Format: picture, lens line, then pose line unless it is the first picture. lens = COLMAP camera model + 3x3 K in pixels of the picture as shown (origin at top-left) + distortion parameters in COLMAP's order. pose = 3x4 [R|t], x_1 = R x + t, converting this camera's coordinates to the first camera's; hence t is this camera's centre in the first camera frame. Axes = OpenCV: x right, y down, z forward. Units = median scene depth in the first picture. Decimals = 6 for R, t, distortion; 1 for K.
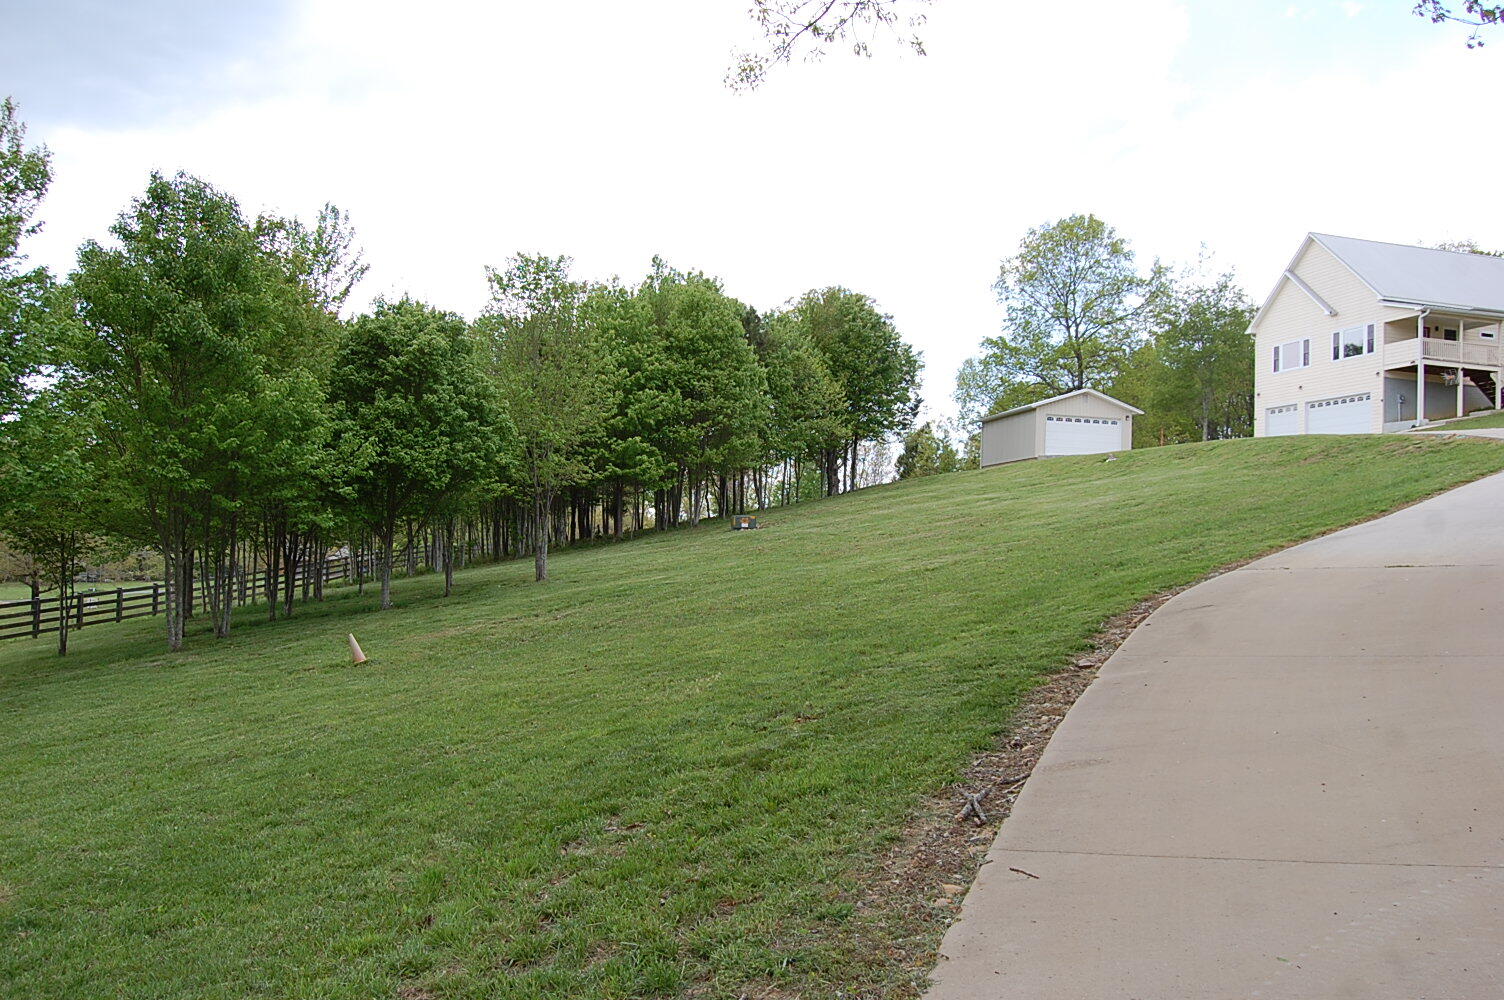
lens RADIAL K [[1170.1, 0, 778.6], [0, 1170.1, 513.0], [0, 0, 1]] dist [-0.097892, 0.045205]
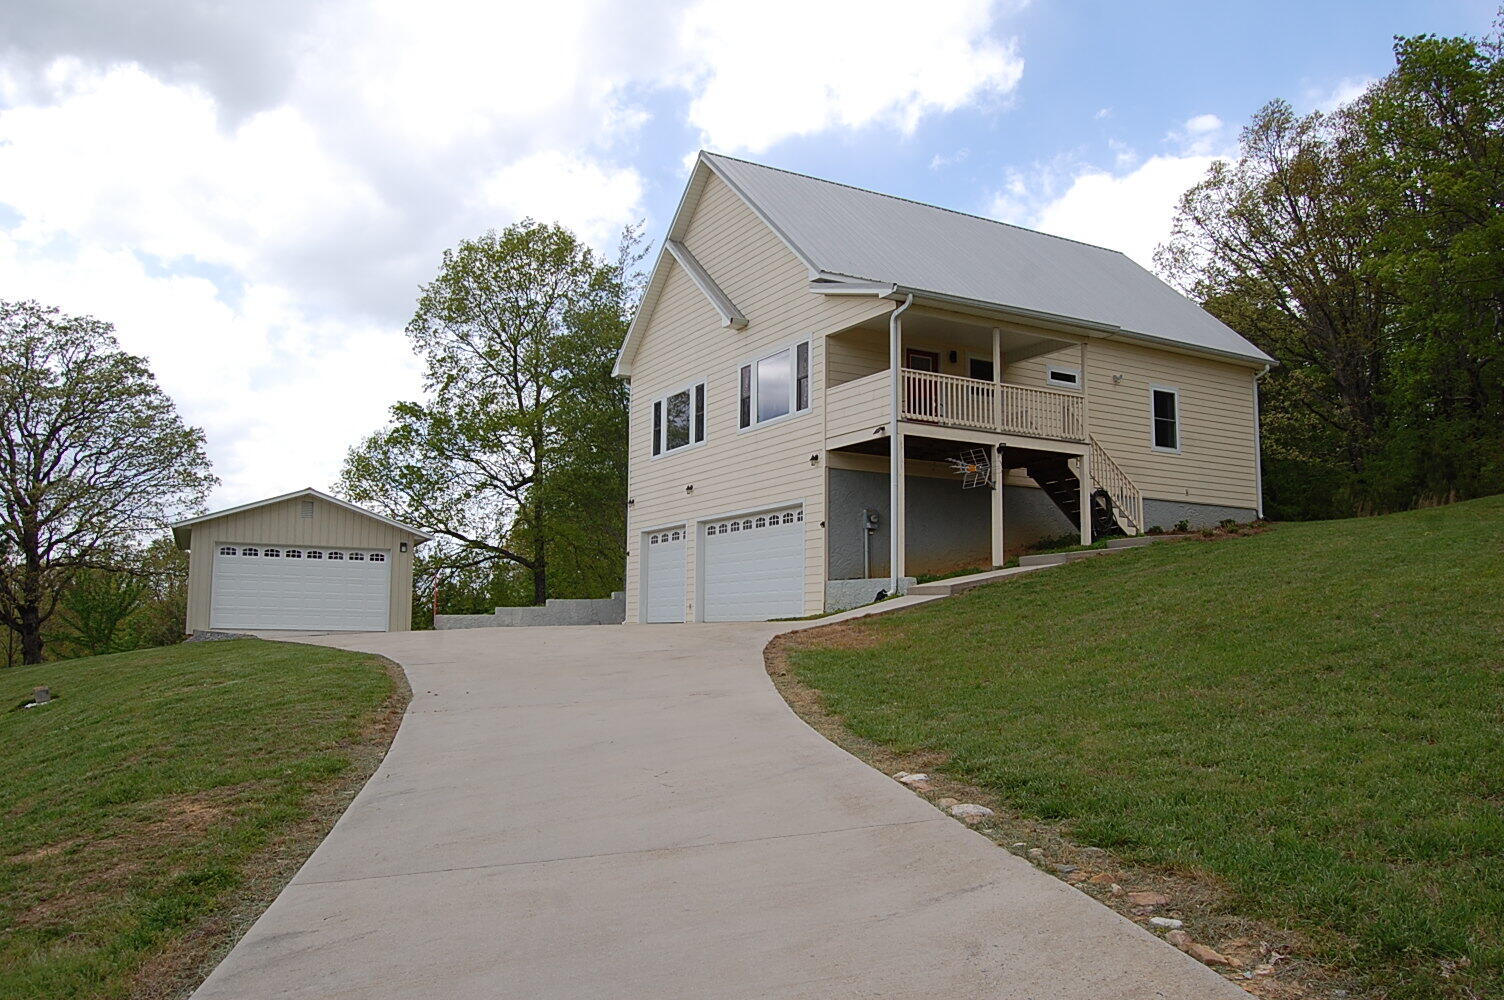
lens RADIAL K [[1170.1, 0, 778.6], [0, 1170.1, 513.0], [0, 0, 1]] dist [-0.097892, 0.045205]
pose [[0.961812, 0.001949, 0.273703, 0.400449], [0.017538, 0.997481, -0.068733, -0.074326], [-0.273147, 0.070908, 0.959355, 0.604692]]
